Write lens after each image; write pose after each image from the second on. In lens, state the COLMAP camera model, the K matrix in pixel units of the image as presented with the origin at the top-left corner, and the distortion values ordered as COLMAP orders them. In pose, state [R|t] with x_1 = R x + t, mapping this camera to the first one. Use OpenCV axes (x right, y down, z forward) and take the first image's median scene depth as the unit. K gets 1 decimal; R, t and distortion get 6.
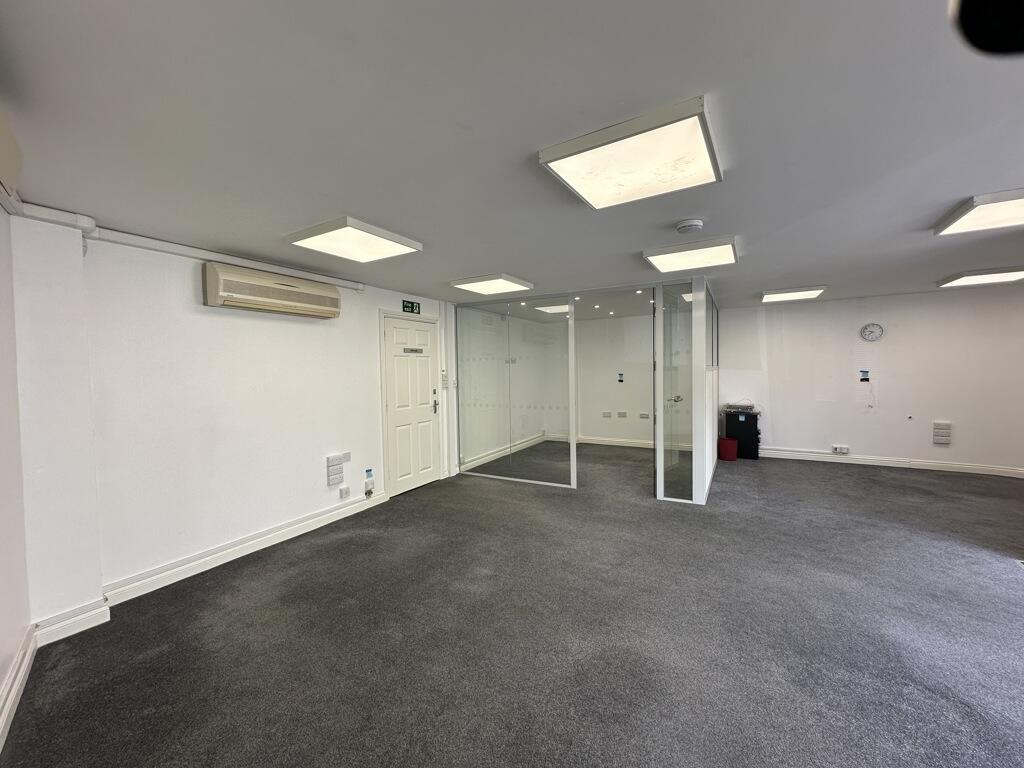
lens RADIAL K [[421.2, 0, 512.0], [0, 421.2, 384.0], [0, 0, 1]] dist [-0.002271, -0.000012]
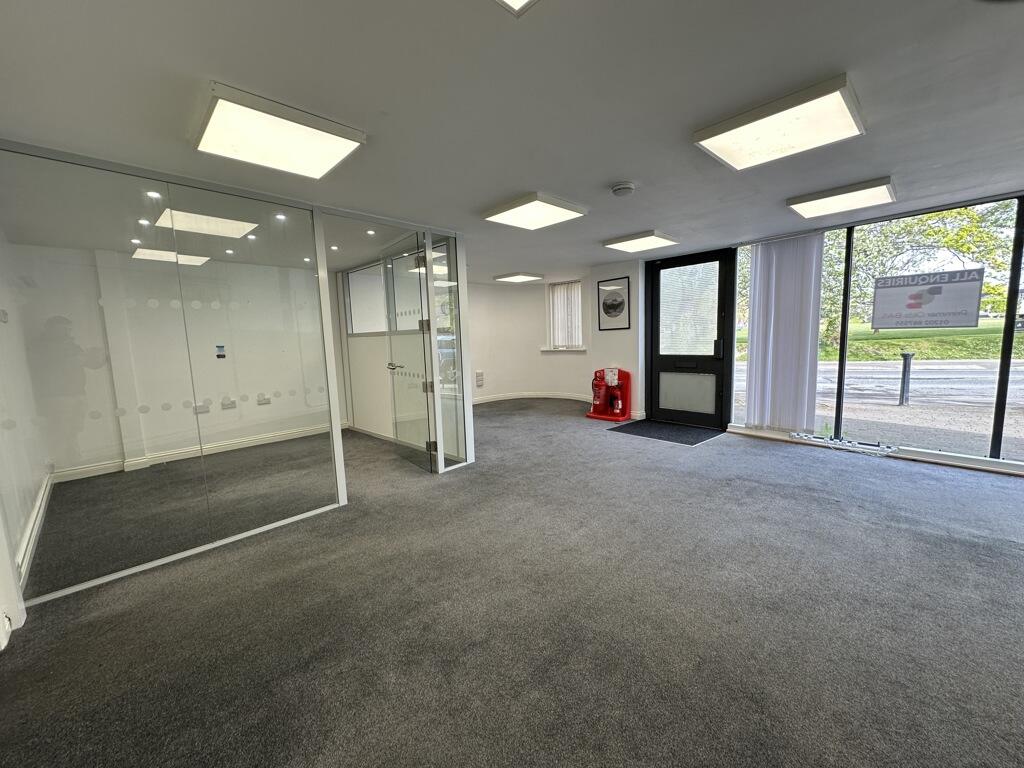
lens RADIAL K [[421.2, 0, 512.0], [0, 421.2, 384.0], [0, 0, 1]] dist [-0.002271, -0.000012]
pose [[0.237287, -0.096449, 0.966640, -0.481806], [0.073000, 0.994016, 0.081261, 0.028636], [-0.968693, 0.051283, 0.242908, 0.671303]]
